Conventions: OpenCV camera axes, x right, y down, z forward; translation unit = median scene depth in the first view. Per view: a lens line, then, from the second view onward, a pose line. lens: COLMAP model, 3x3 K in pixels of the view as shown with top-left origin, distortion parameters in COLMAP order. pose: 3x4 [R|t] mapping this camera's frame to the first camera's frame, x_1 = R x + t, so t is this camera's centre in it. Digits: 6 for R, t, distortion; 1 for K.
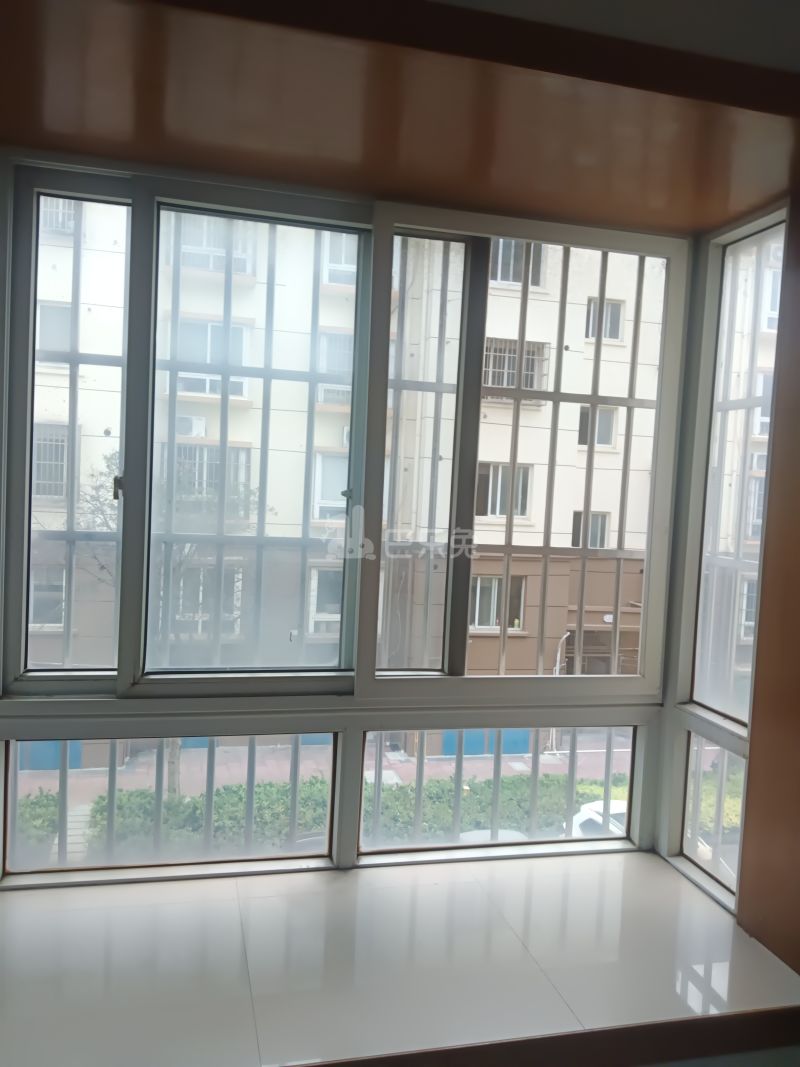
lens RADIAL K [[834.8, 0, 395.9], [0, 834.8, 542.9], [0, 0, 1]] dist [0.134967, -0.292621]
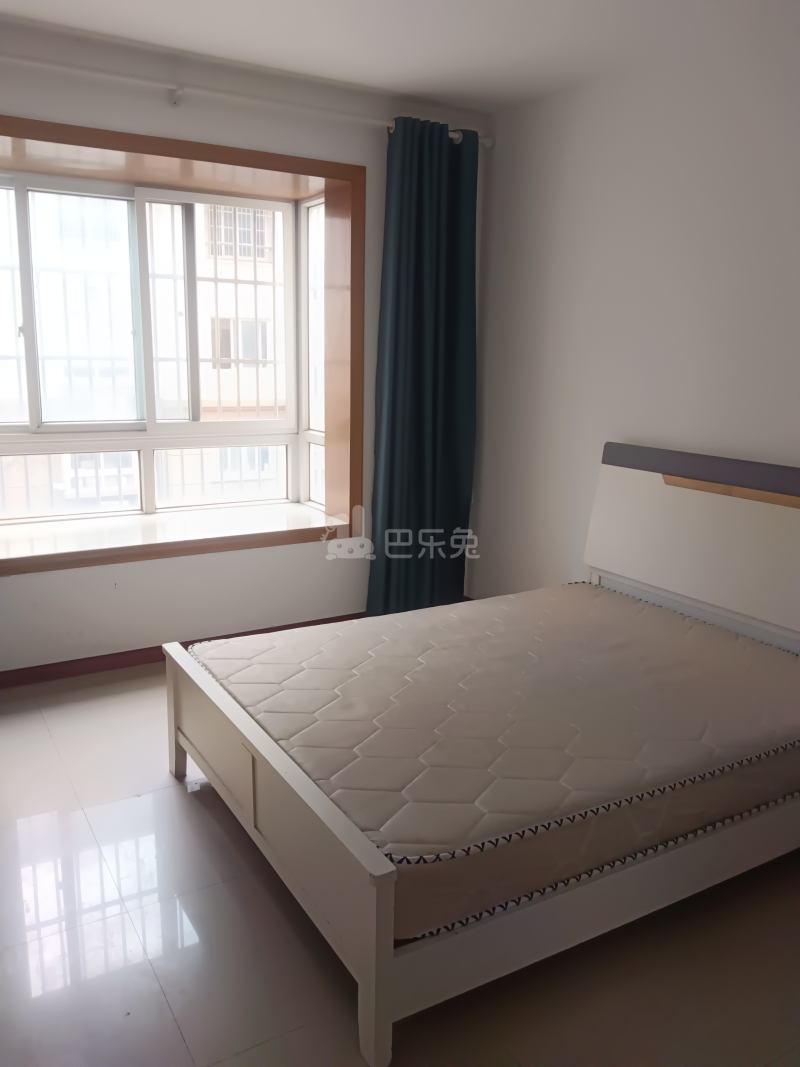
lens RADIAL K [[838.8, 0, 394.7], [0, 838.8, 534.0], [0, 0, 1]] dist [0.085486, -0.185335]
pose [[0.957584, -0.090508, 0.273570, -0.055660], [0.047128, 0.985800, 0.161178, 0.120032], [-0.284273, -0.141448, 0.948252, -1.183498]]
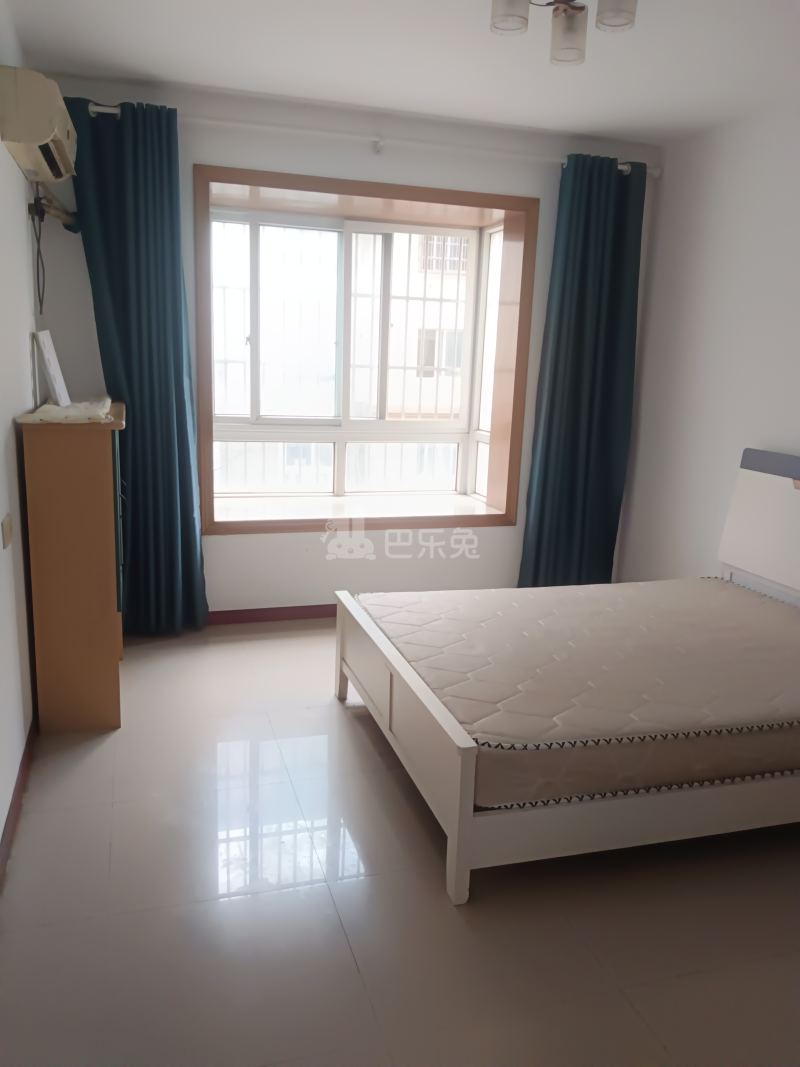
lens RADIAL K [[834.8, 0, 395.9], [0, 834.8, 542.9], [0, 0, 1]] dist [0.134967, -0.292621]
pose [[0.998696, -0.023743, 0.045186, -0.008033], [0.016580, 0.988123, 0.152765, 0.142106], [-0.048276, -0.151817, 0.987229, -1.490927]]
